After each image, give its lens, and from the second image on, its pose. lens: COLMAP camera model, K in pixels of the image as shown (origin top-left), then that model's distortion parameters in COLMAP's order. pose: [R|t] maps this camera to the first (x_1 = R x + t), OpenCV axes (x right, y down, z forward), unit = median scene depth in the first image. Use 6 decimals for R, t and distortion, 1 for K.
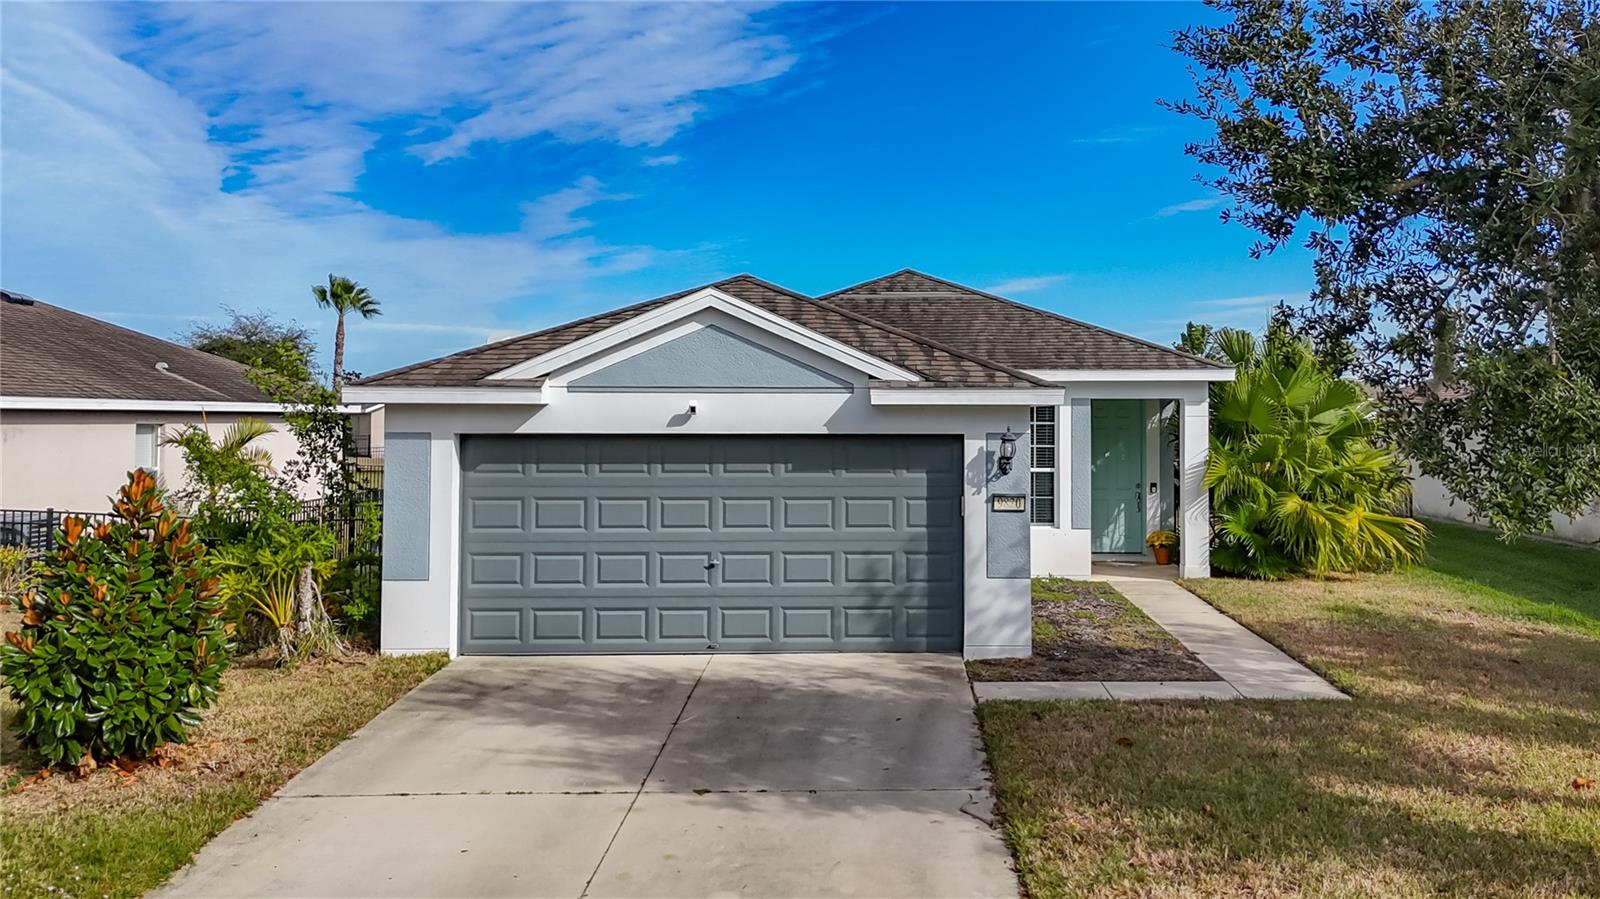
lens RADIAL K [[1435.0, 0, 881.9], [0, 1435.0, 443.8], [0, 0, 1]] dist [0.019554, 0.002110]
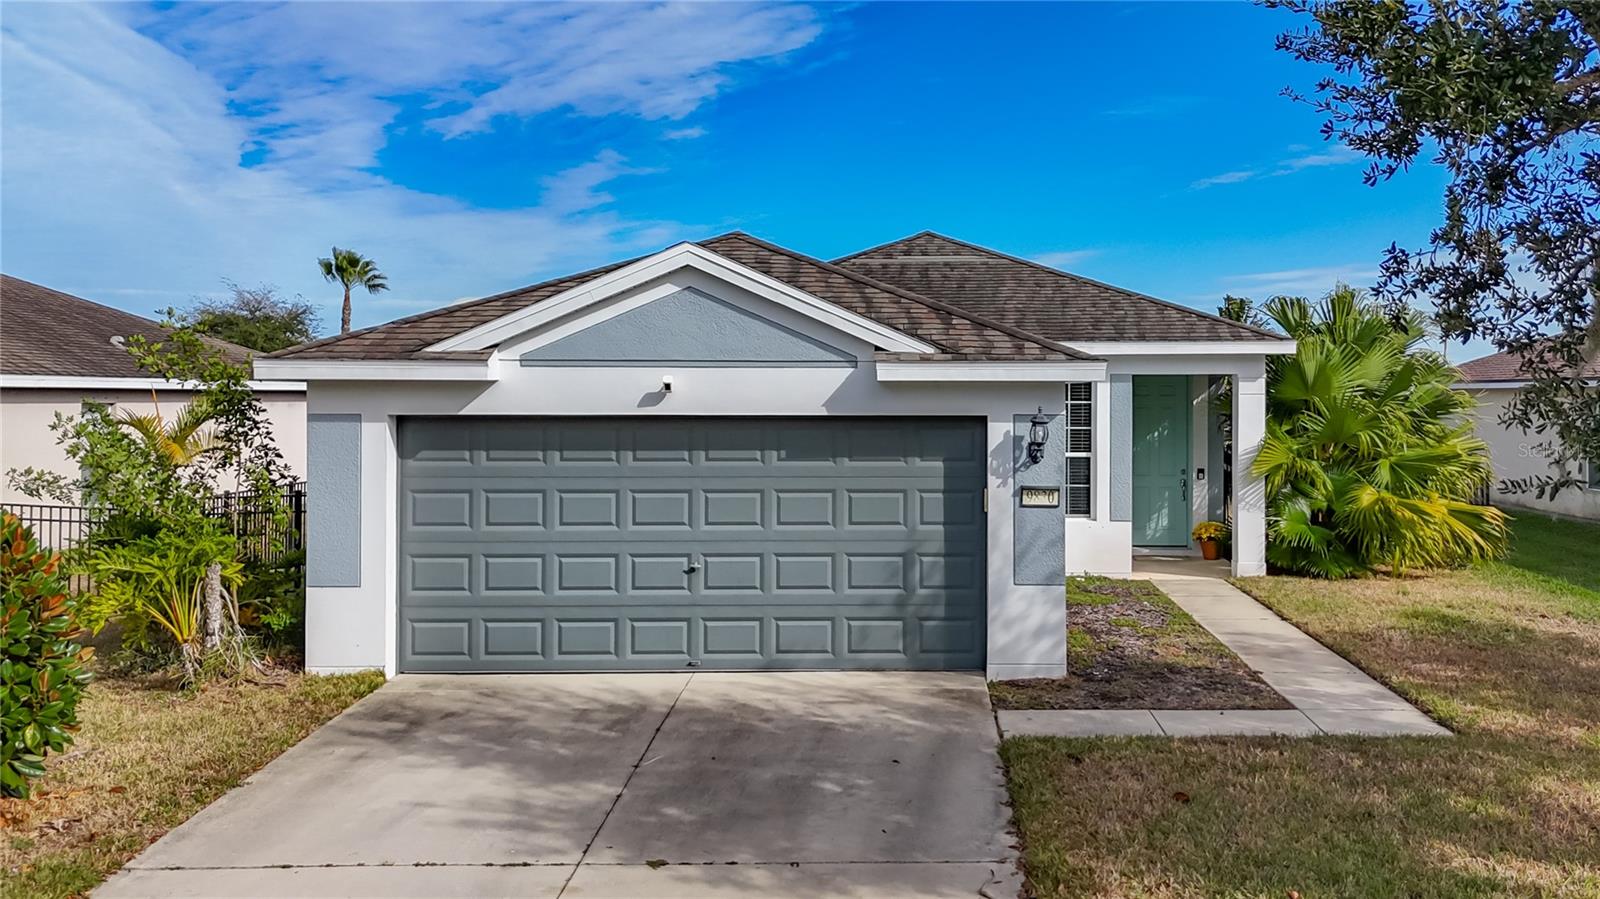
lens RADIAL K [[1435.0, 0, 886.8], [0, 1435.0, 468.0], [0, 0, 1]] dist [0.019554, 0.002110]
pose [[0.999874, -0.000002, -0.015861, 0.011111], [0.000512, 0.999482, 0.032170, -0.002979], [0.015852, -0.032174, 0.999357, 0.148646]]
